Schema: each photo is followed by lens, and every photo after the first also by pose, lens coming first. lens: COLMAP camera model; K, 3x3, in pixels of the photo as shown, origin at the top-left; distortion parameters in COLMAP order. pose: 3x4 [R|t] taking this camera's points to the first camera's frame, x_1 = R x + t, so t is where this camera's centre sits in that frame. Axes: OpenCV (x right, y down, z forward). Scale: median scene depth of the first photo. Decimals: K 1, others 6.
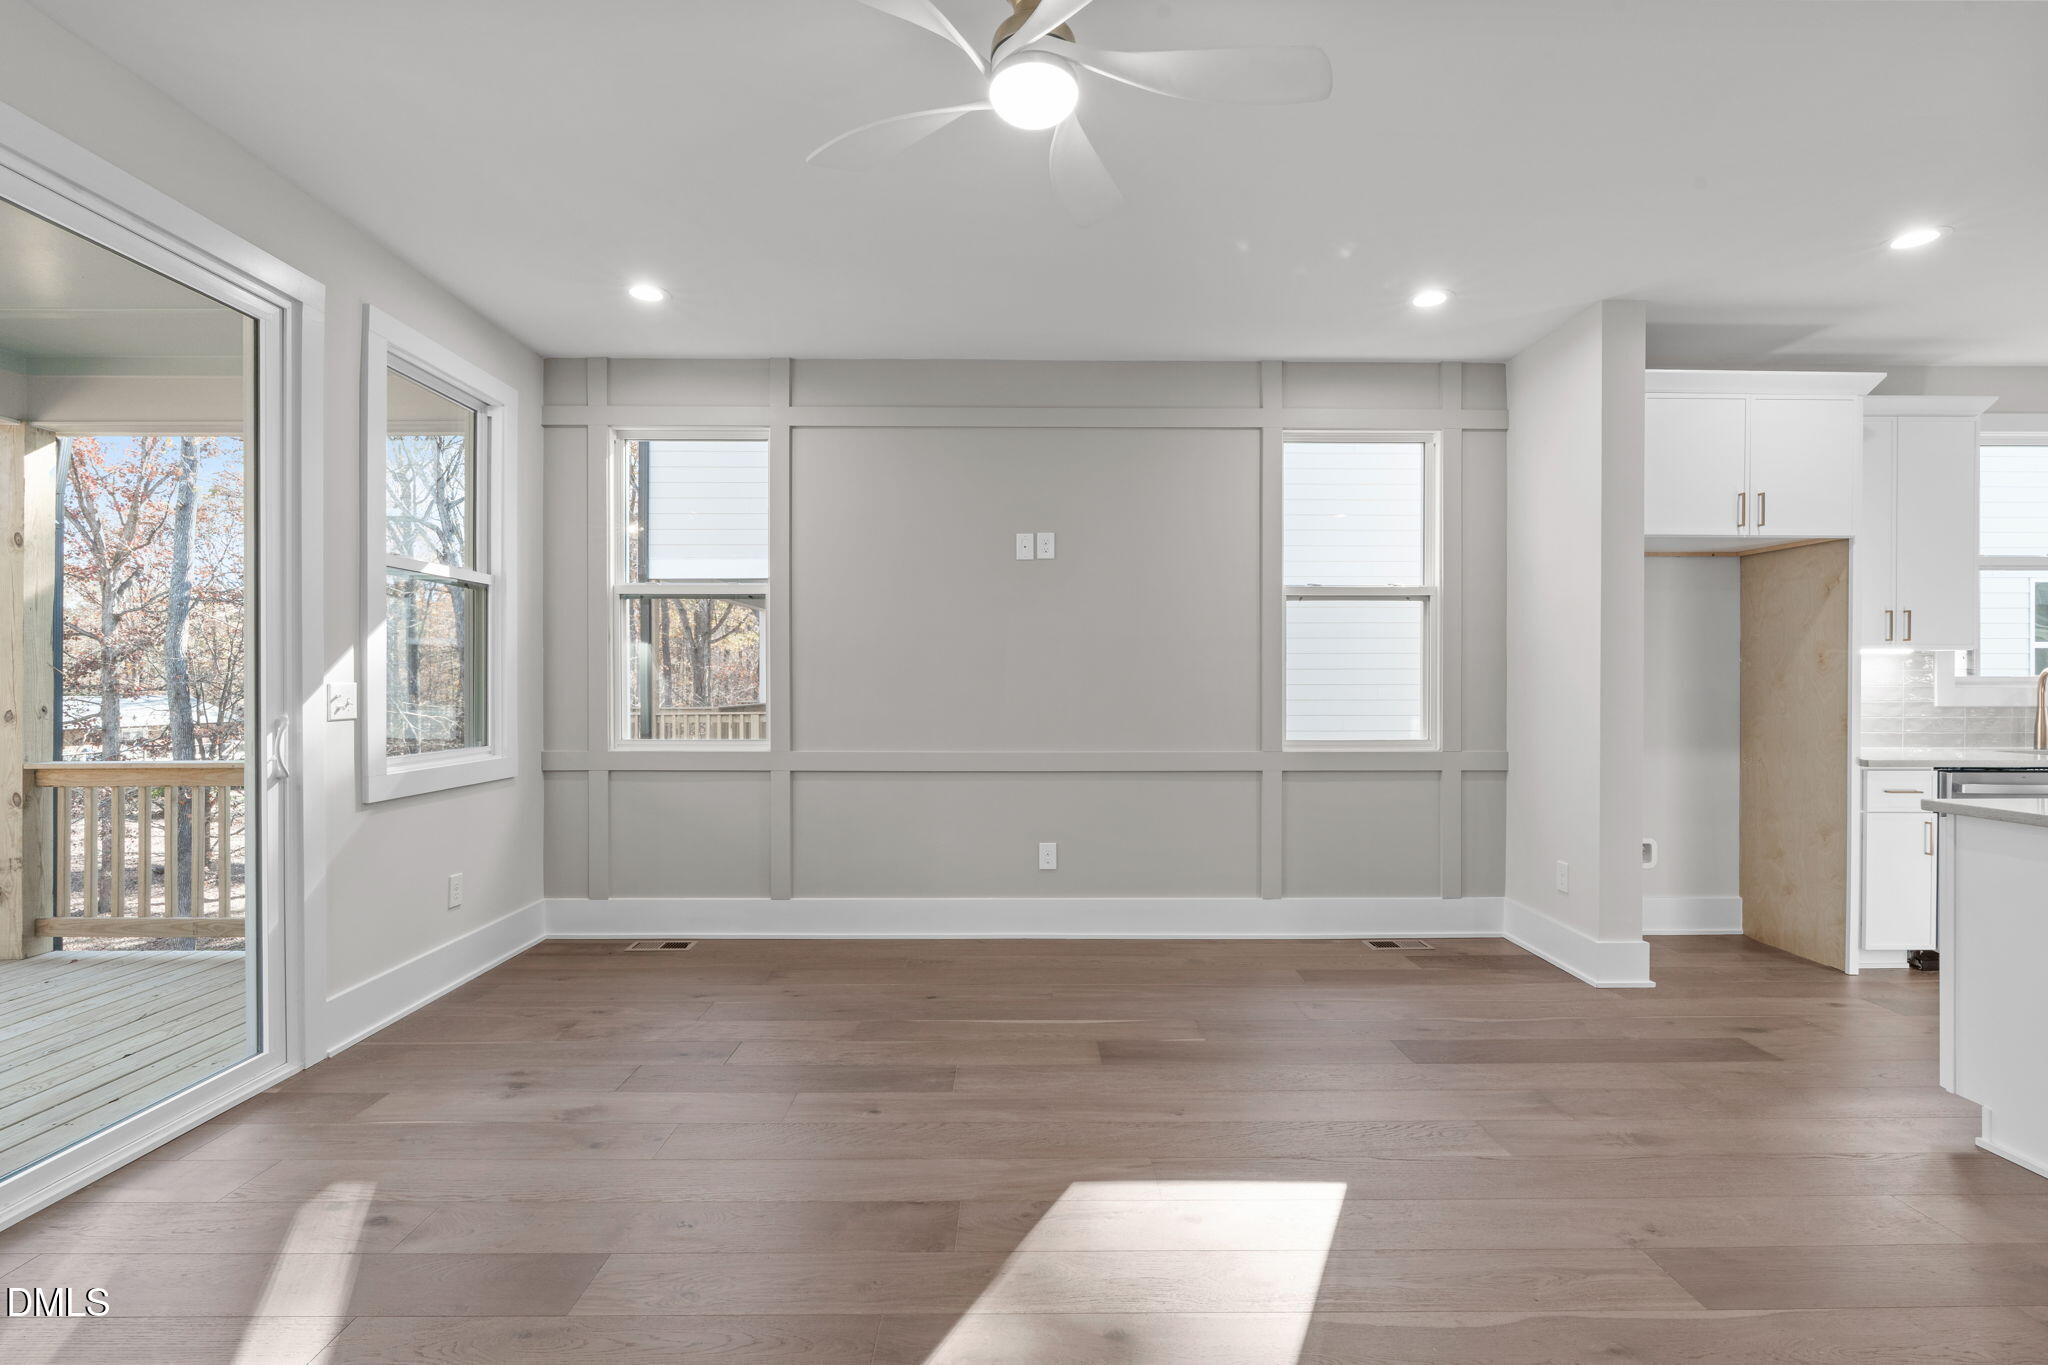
lens RADIAL K [[922.5, 0, 1023.4], [0, 922.5, 684.7], [0, 0, 1]] dist [-0.010625, 0.002827]
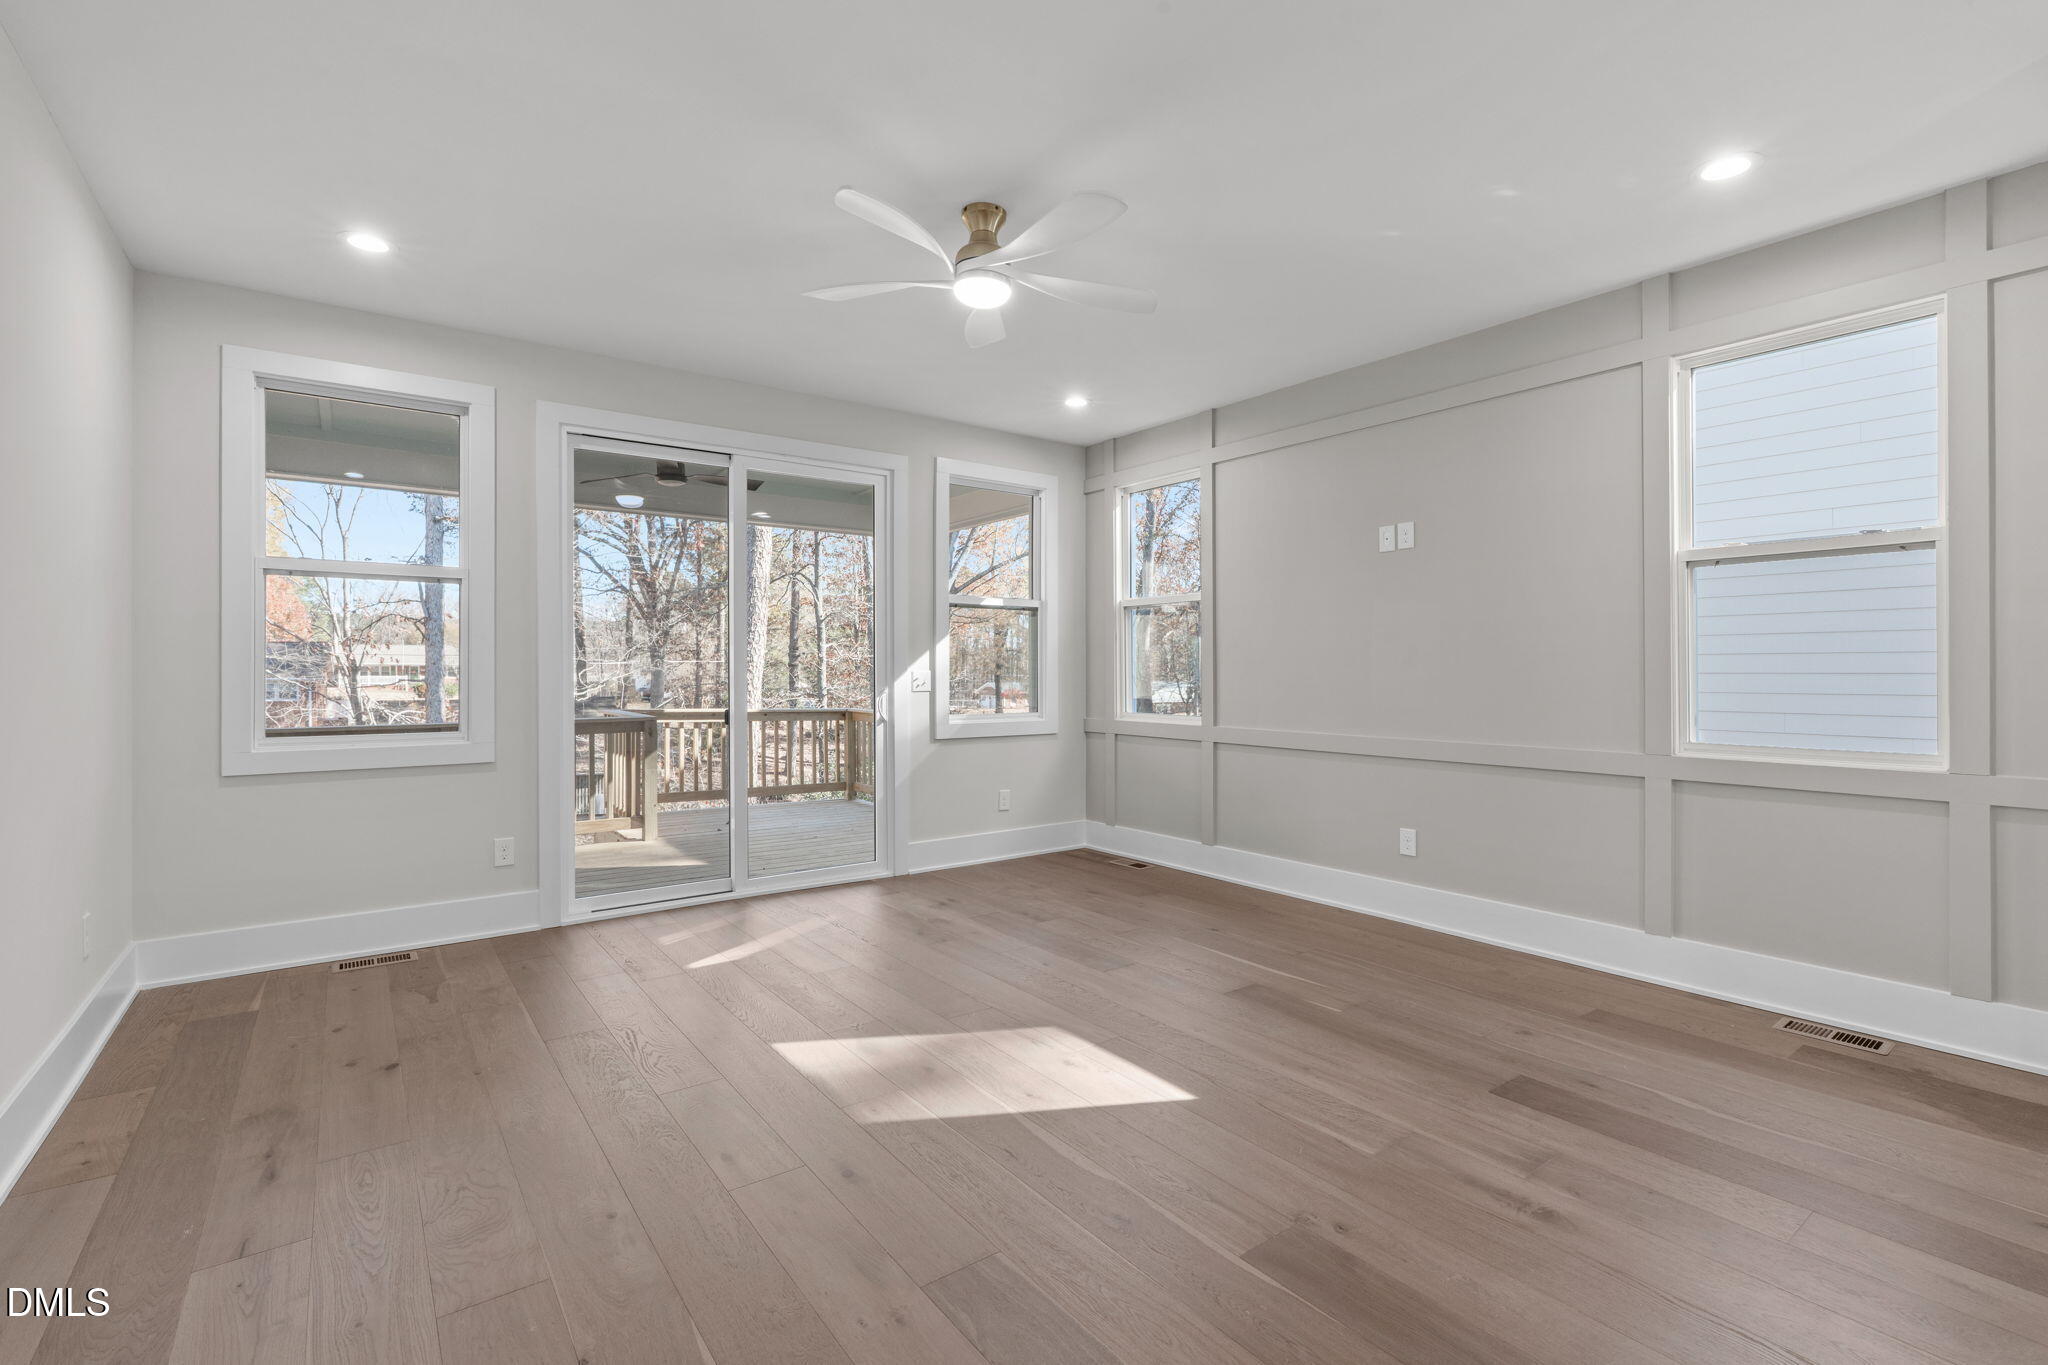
lens RADIAL K [[922.5, 0, 1029.3], [0, 922.5, 674.5], [0, 0, 1]] dist [-0.010625, 0.002827]
pose [[0.588734, 0.003019, -0.808321, 0.613862], [-0.001792, 0.999995, 0.002429, 0.000256], [0.808325, 0.000019, 0.588737, 0.071590]]
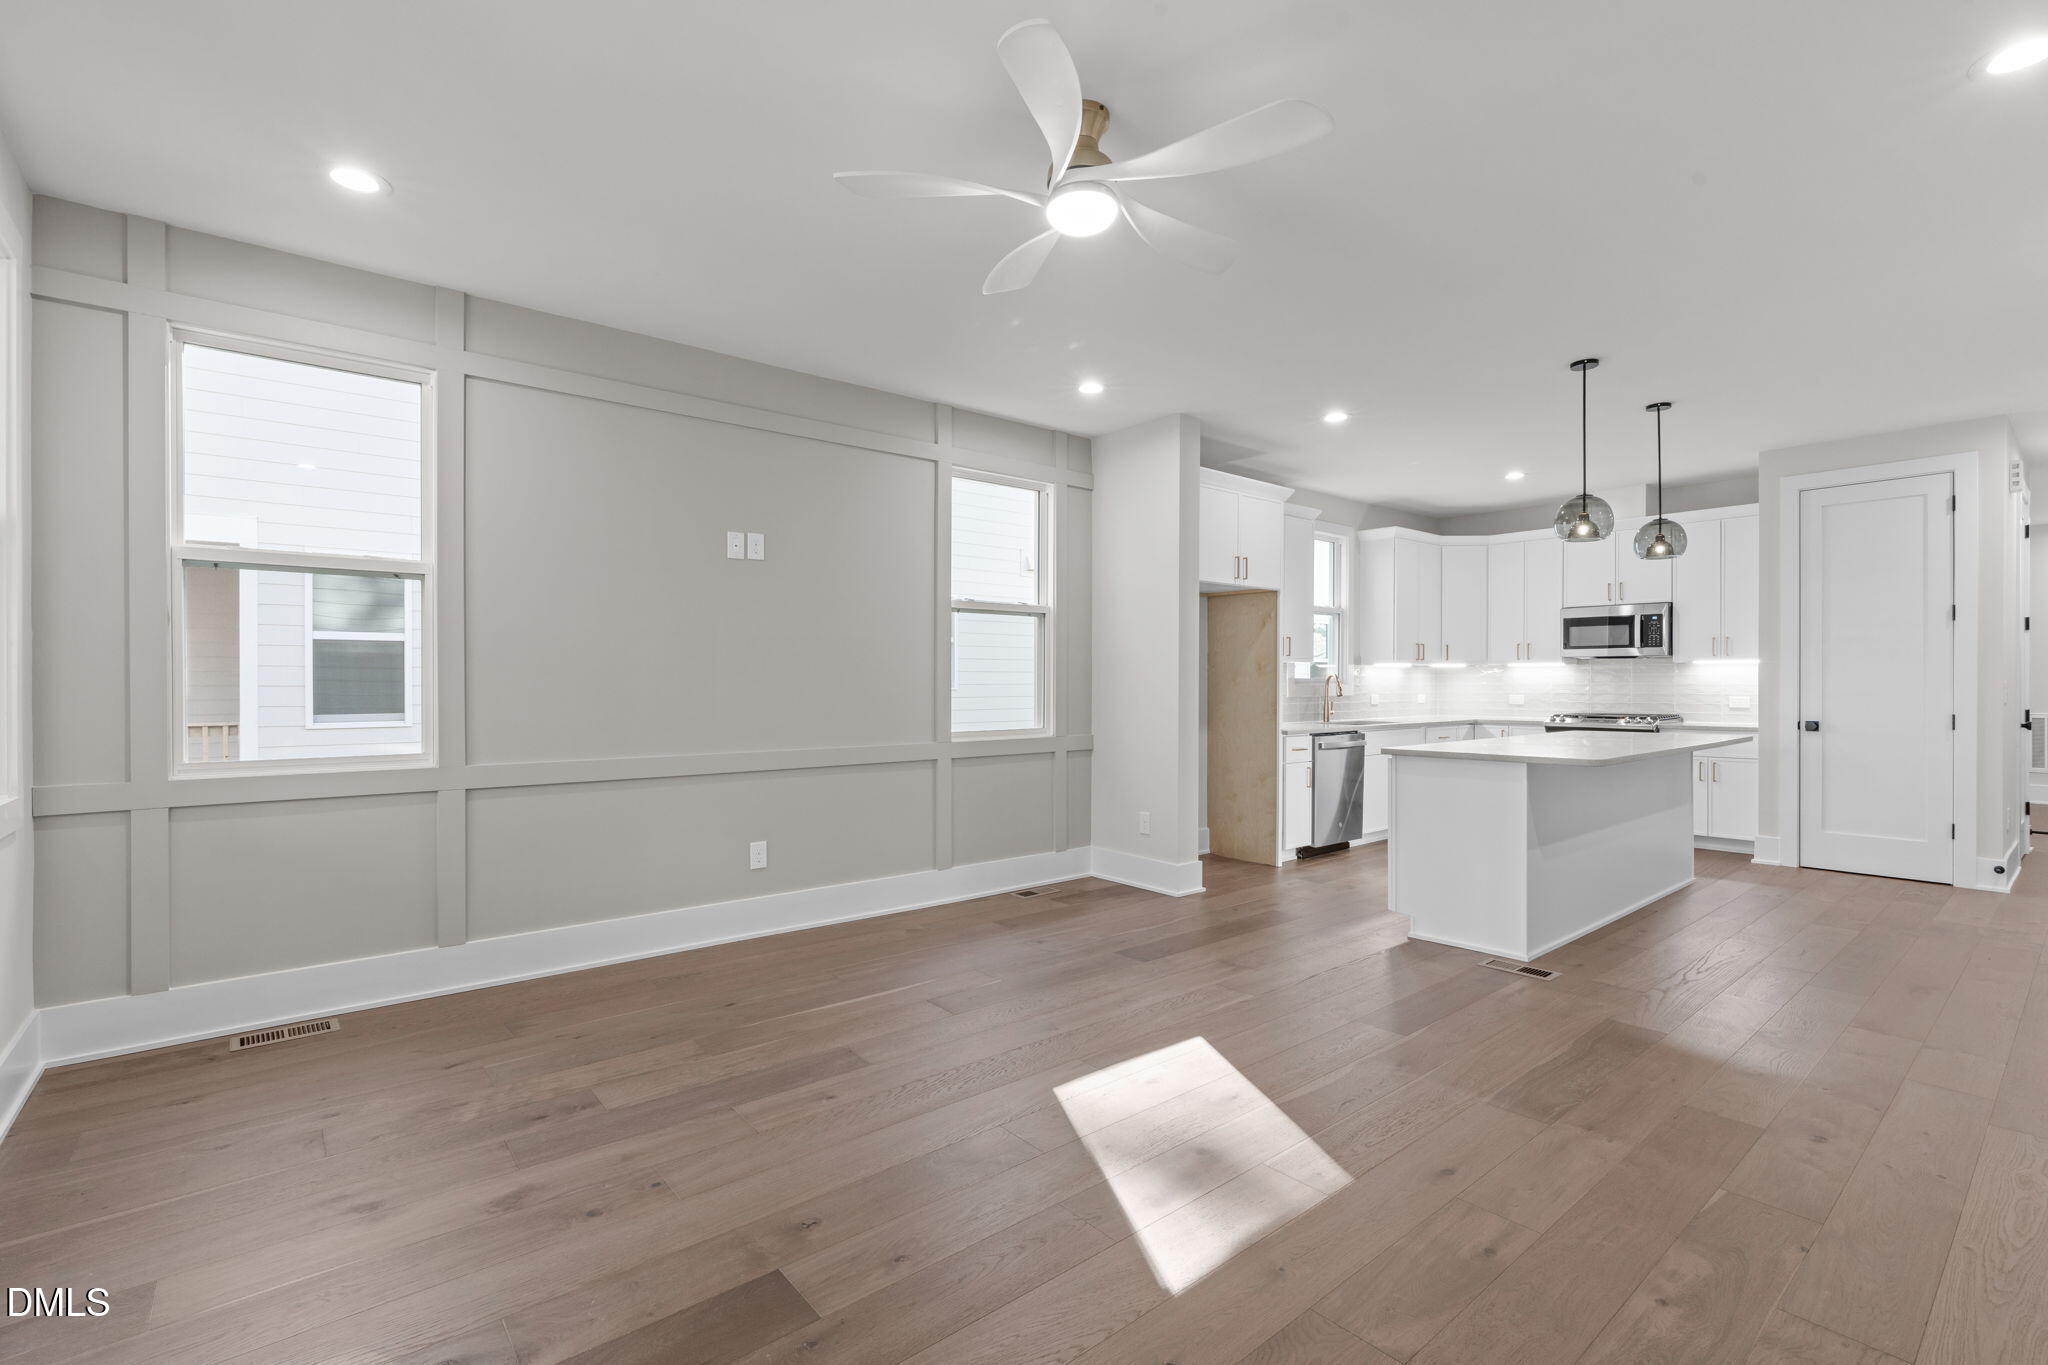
lens RADIAL K [[922.5, 0, 1029.5], [0, 922.5, 687.9], [0, 0, 1]] dist [-0.010625, 0.002827]
pose [[0.773896, -0.004406, 0.633297, -0.390363], [0.003448, 0.999990, 0.002744, 0.001660], [-0.633303, 0.000060, 0.773904, 0.036447]]
